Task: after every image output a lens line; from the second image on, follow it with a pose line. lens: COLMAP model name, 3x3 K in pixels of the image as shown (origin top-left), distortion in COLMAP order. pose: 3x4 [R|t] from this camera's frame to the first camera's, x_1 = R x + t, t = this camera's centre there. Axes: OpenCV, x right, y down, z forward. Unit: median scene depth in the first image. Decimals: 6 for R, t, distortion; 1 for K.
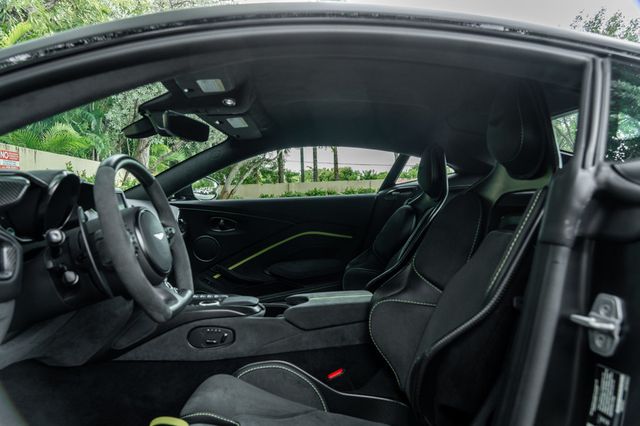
lens RADIAL K [[440.6, 0, 320.0], [0, 440.6, 213.0], [0, 0, 1]] dist [-0.008663, 0.000543]
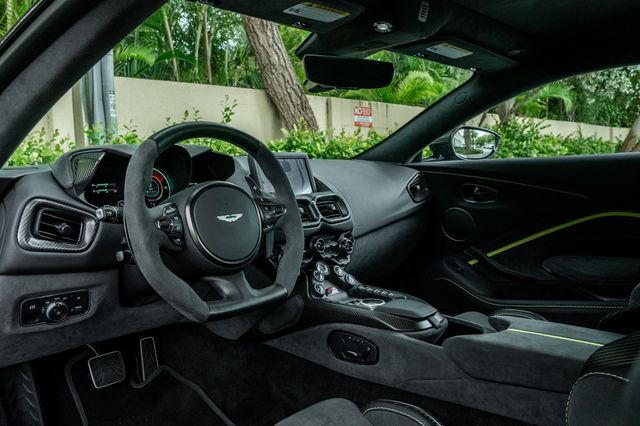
lens RADIAL K [[500.6, 0, 283.4], [0, 500.6, 213.5], [0, 0, 1]] dist [-0.008844, -0.003567]
pose [[0.660877, 0.074345, -0.746803, 0.299692], [-0.001182, 0.995183, 0.098025, -0.035227], [0.750493, -0.063899, 0.657782, 0.342169]]
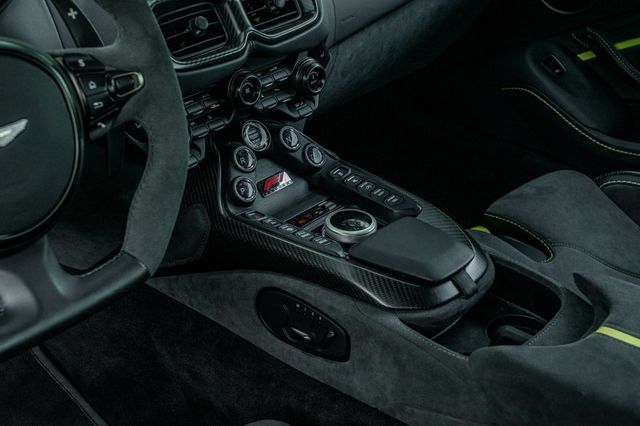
lens RADIAL K [[921.7, 0, 320.0], [0, 921.7, 213.0], [0, 0, 1]] dist [0.015656, 0.056523]
pose [[0.700957, 0.366137, -0.612048, 0.218993], [-0.022497, 0.869092, 0.494139, -0.198883], [0.712848, -0.332601, 0.617433, 0.529322]]
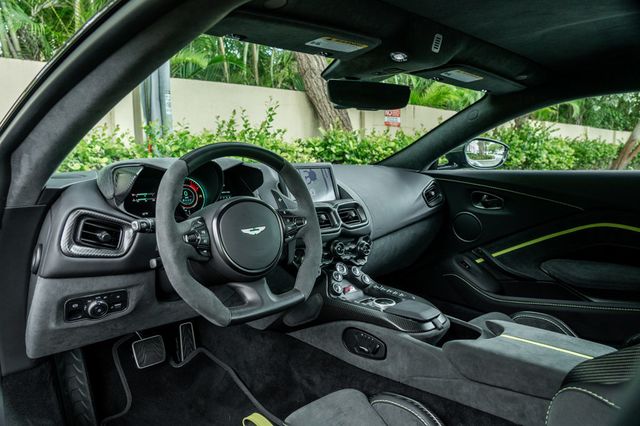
lens RADIAL K [[440.6, 0, 320.0], [0, 440.6, 213.0], [0, 0, 1]] dist [-0.008663, 0.000543]
pose [[0.655384, 0.116650, -0.746233, 0.302058], [-0.026826, 0.990973, 0.131348, -0.080307], [0.754819, -0.066065, 0.652597, 0.380053]]
